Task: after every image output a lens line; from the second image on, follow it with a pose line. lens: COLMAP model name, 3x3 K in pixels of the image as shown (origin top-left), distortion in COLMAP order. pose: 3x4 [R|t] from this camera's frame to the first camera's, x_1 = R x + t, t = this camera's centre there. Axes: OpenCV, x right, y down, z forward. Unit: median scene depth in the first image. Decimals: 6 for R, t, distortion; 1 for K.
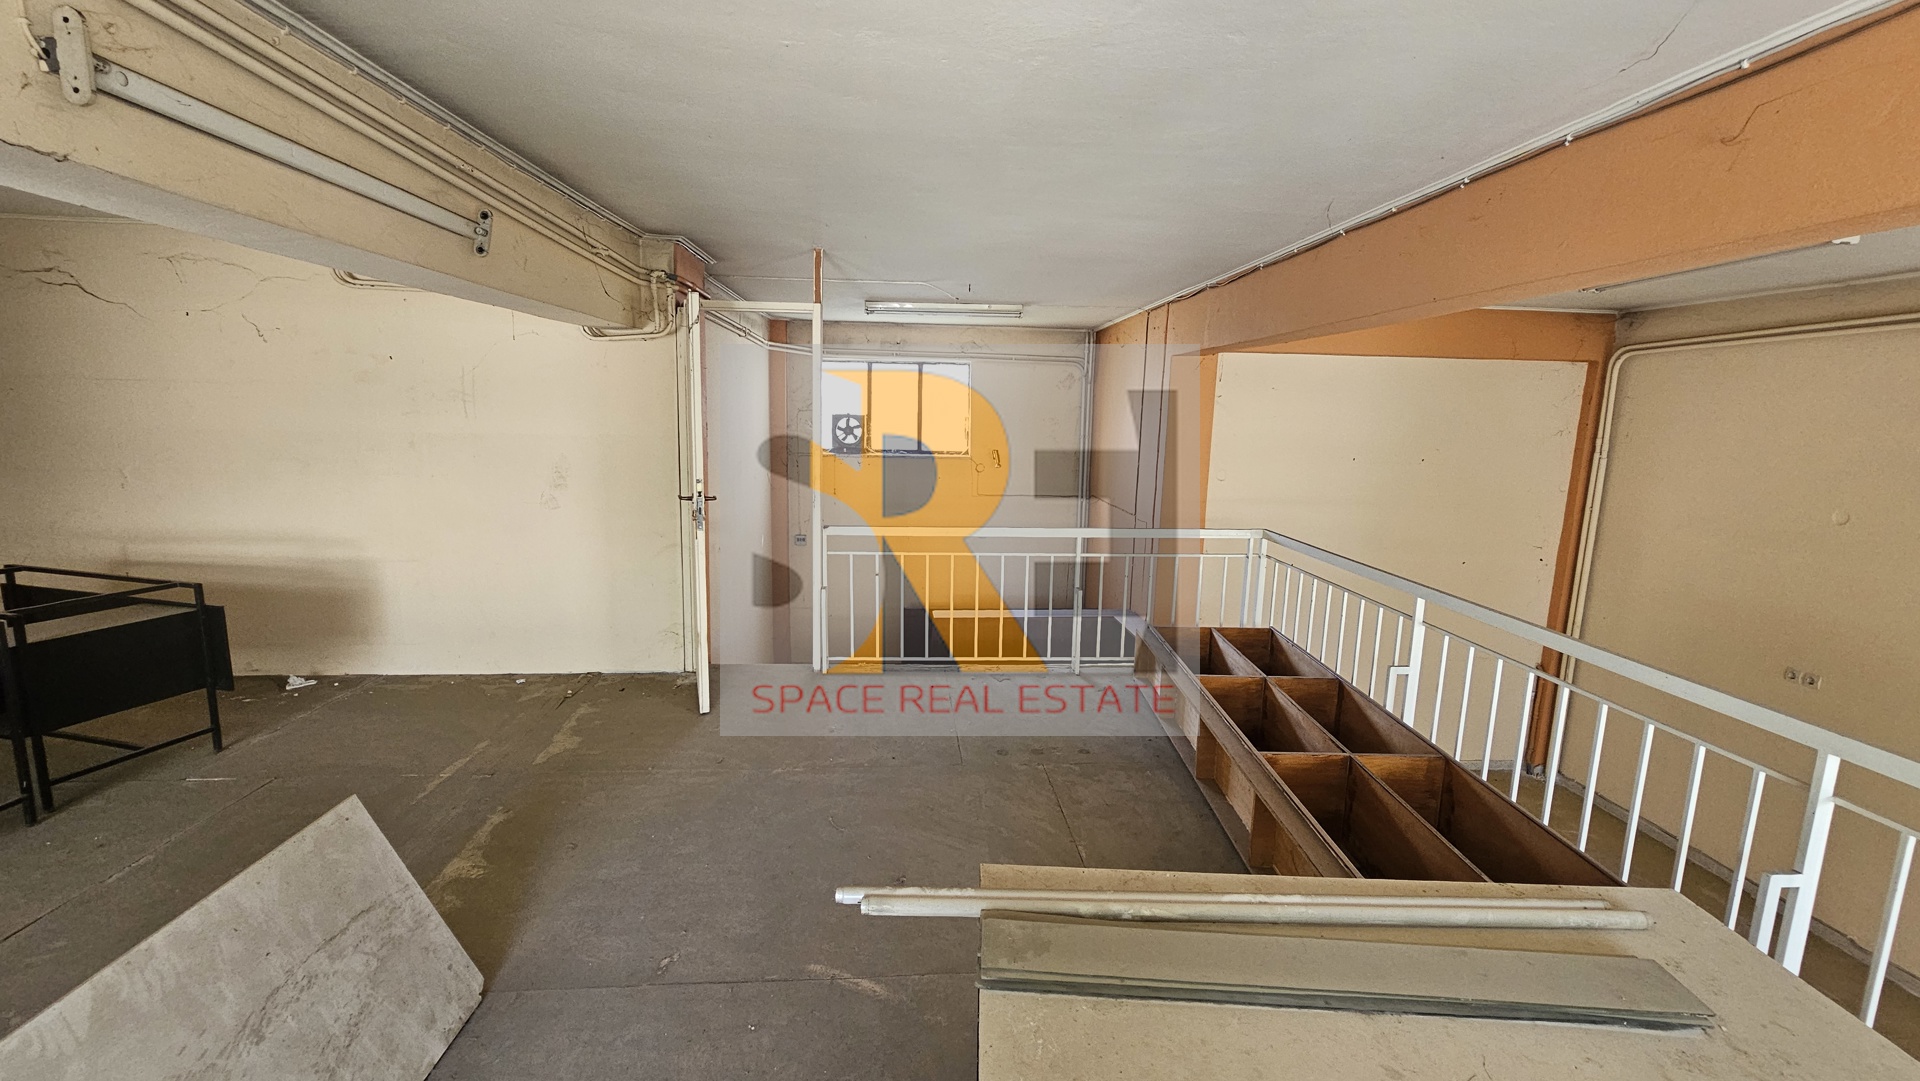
lens RADIAL K [[809.3, 0, 968.5], [0, 809.3, 541.1], [0, 0, 1]] dist [-0.000752, 0.000015]
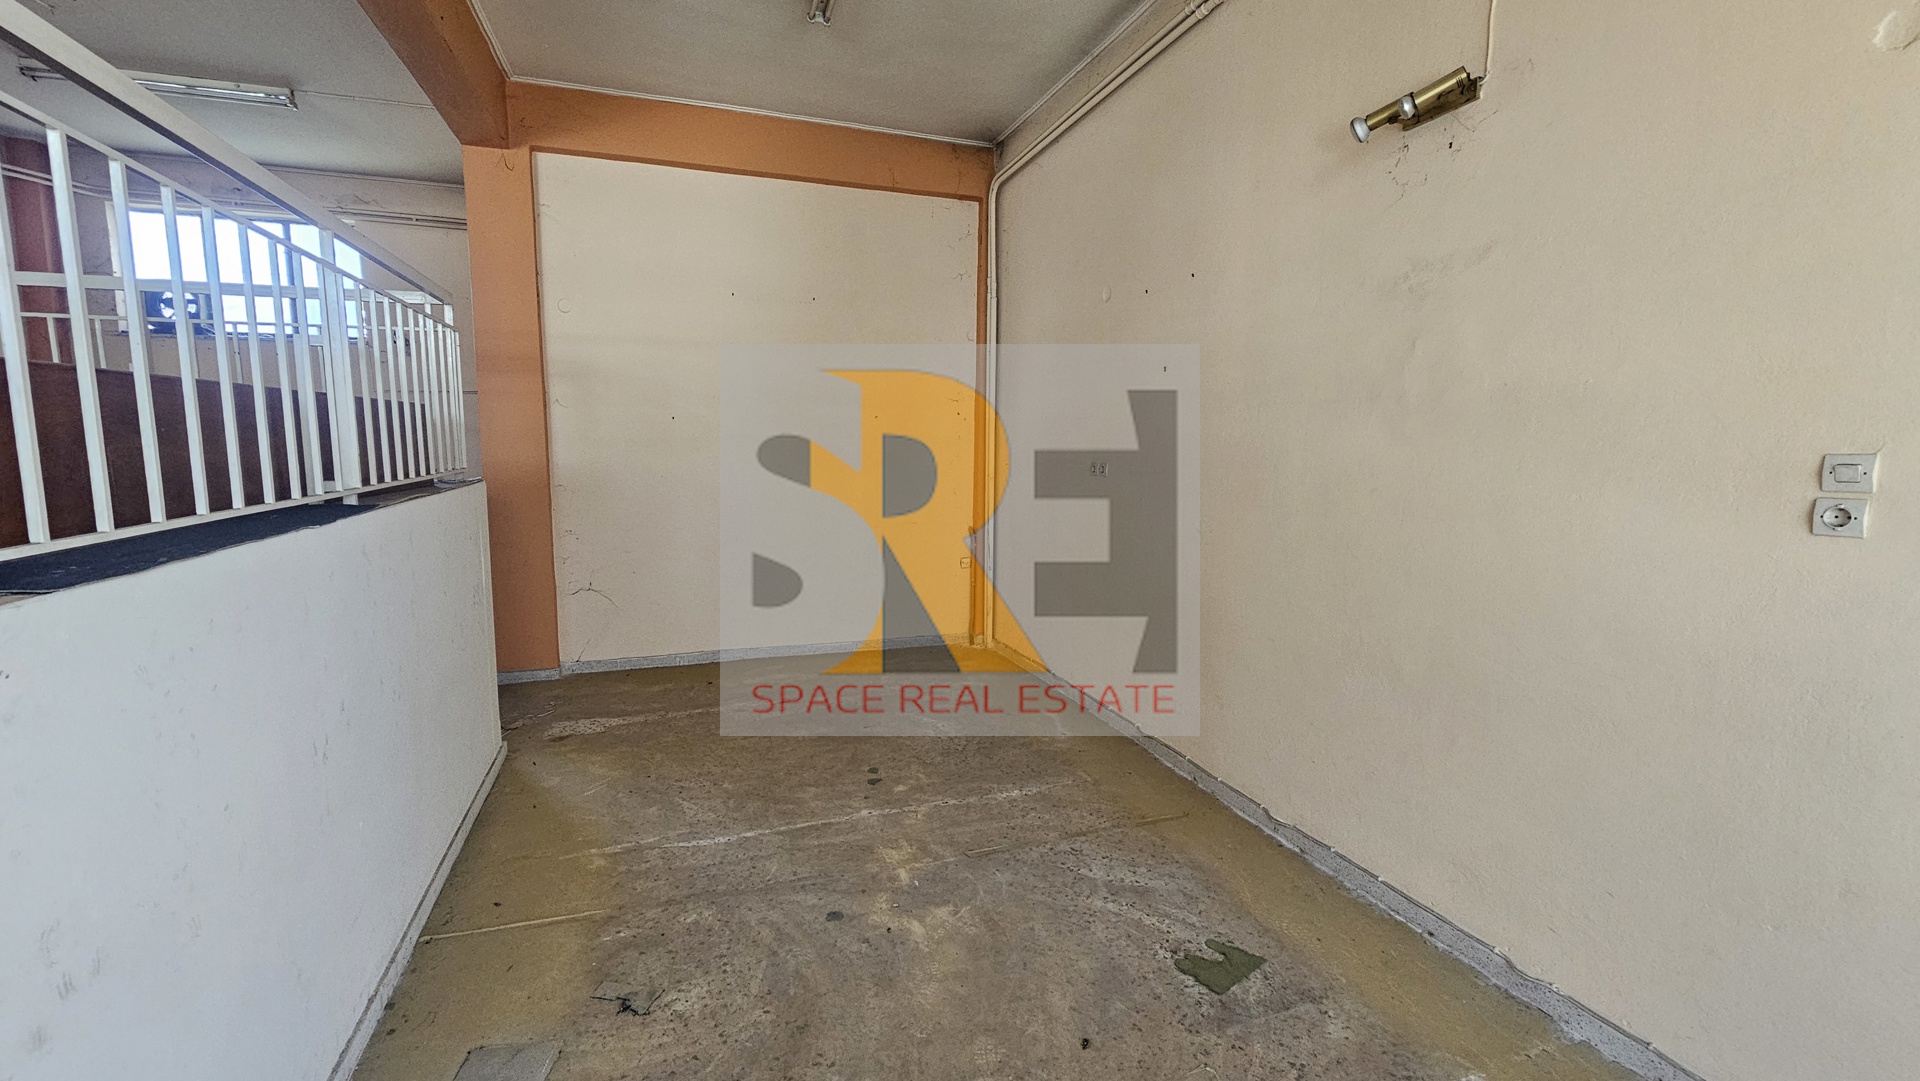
lens RADIAL K [[787.8, 0, 964.8], [0, 787.8, 537.6], [0, 0, 1]] dist [-0.000233, -0.000192]
pose [[0.961172, -0.051713, 0.271059, 1.424995], [0.061867, 0.997662, -0.029046, 0.628459], [-0.268924, 0.044688, 0.962124, 0.324730]]
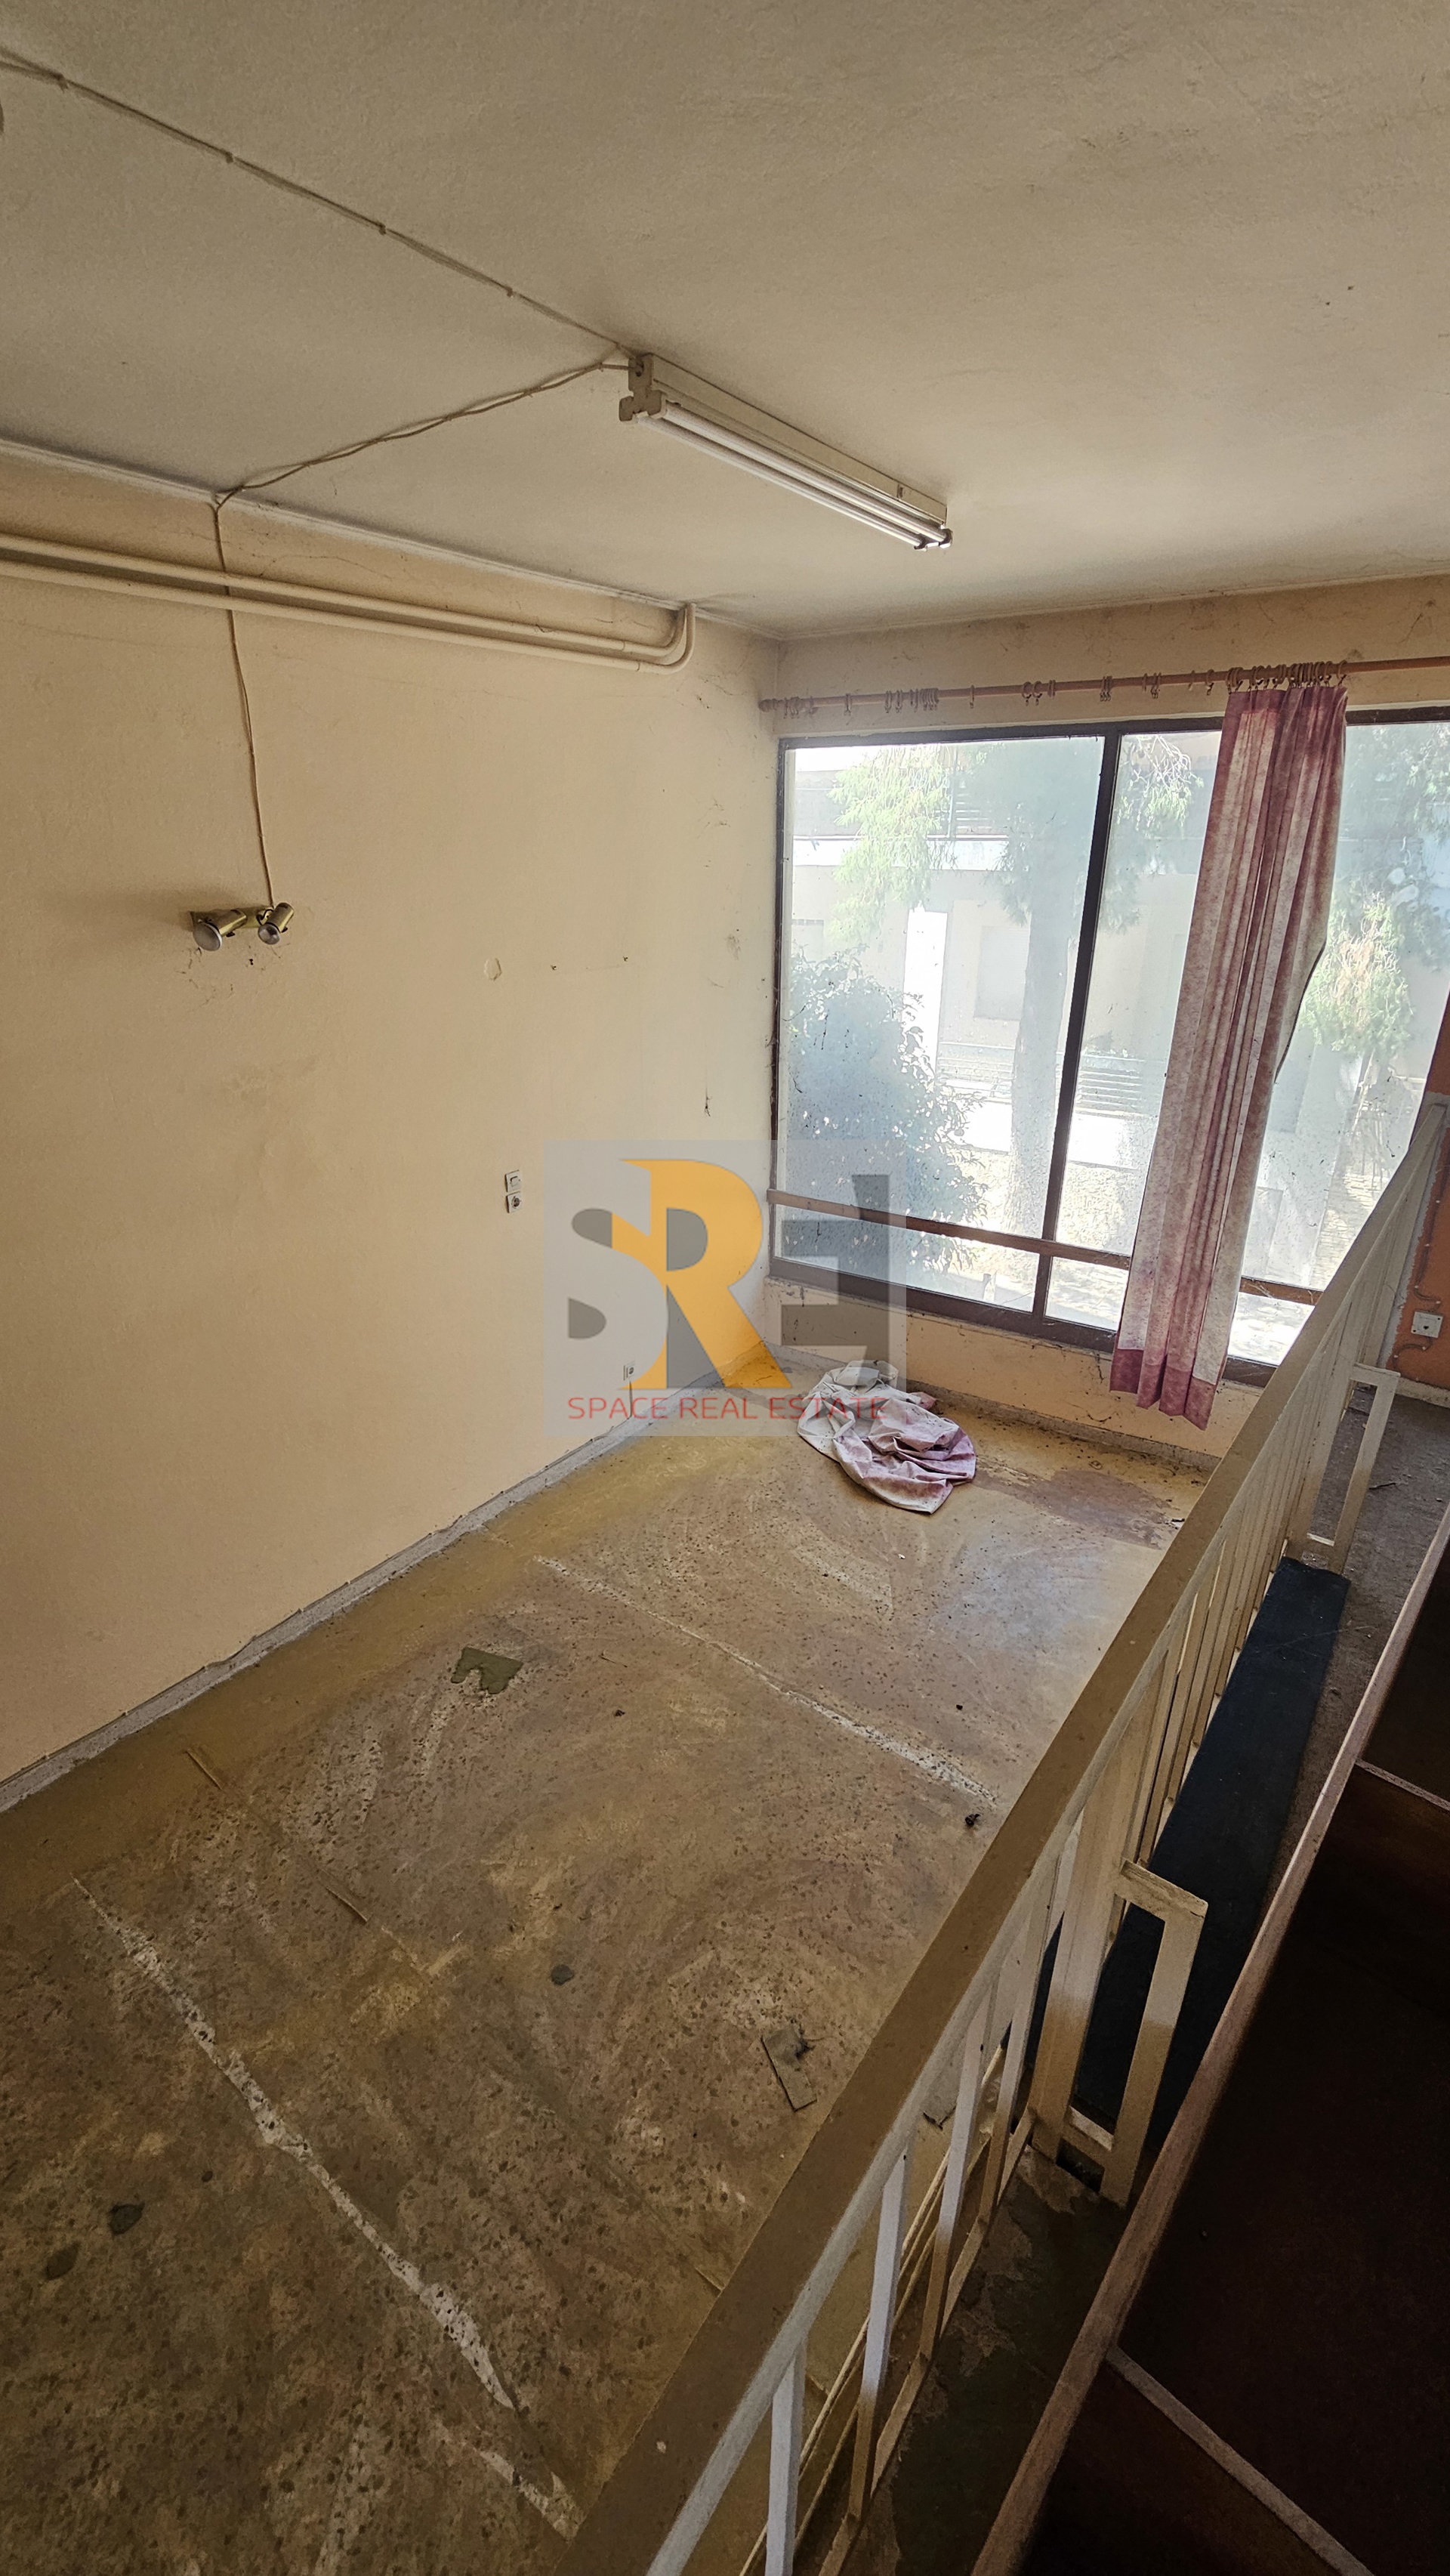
lens RADIAL K [[1052.8, 0, 728.0], [0, 1052.8, 1287.9], [0, 0, 1]] dist [-0.000887, -0.000241]
pose [[-0.743445, -0.286426, 0.604359, 0.791502], [0.088307, 0.853698, 0.513227, -0.278762], [-0.662941, 0.434925, -0.609384, 1.944490]]
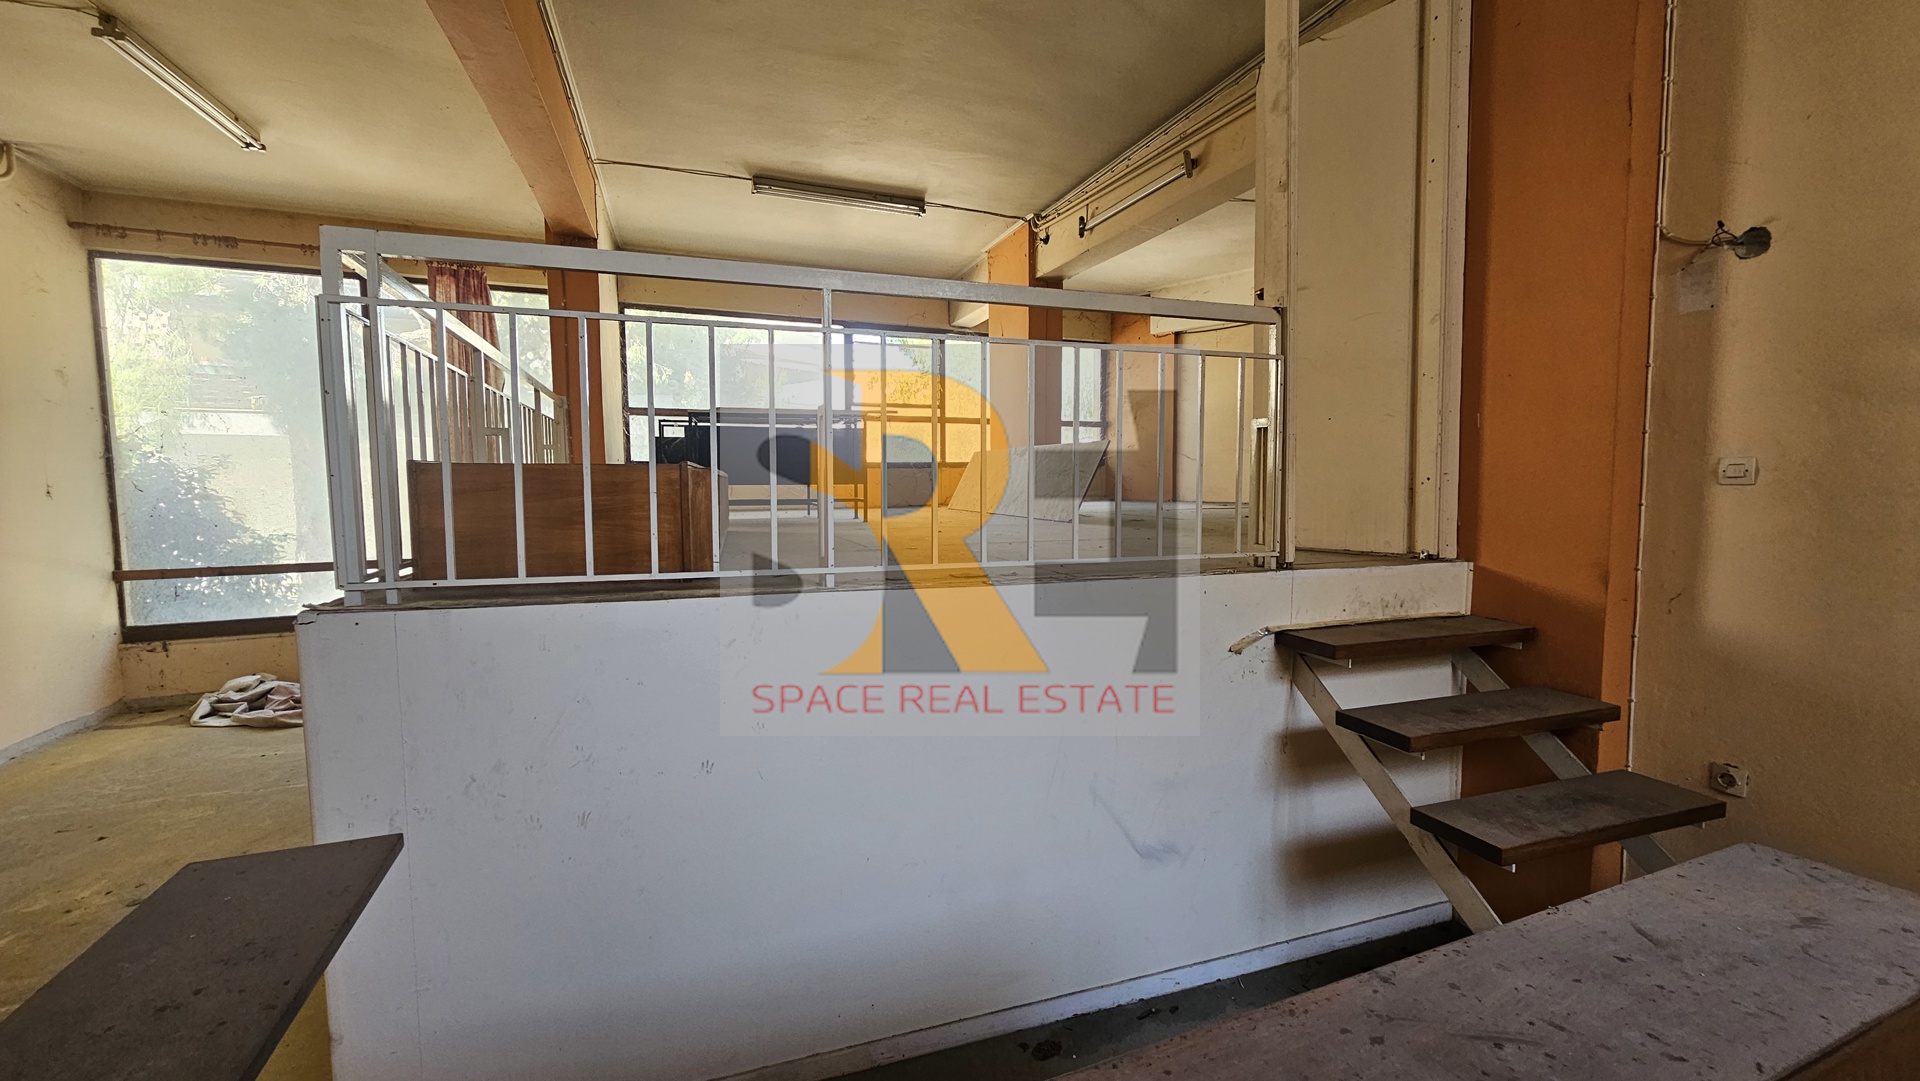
lens RADIAL K [[782.7, 0, 964.7], [0, 782.7, 533.5], [0, 0, 1]] dist [-0.001769, -0.000425]
pose [[-0.963110, 0.001077, -0.269105, 0.399797], [-0.061385, 0.972749, 0.223586, 0.062659], [0.262012, 0.231857, -0.936799, 3.302958]]
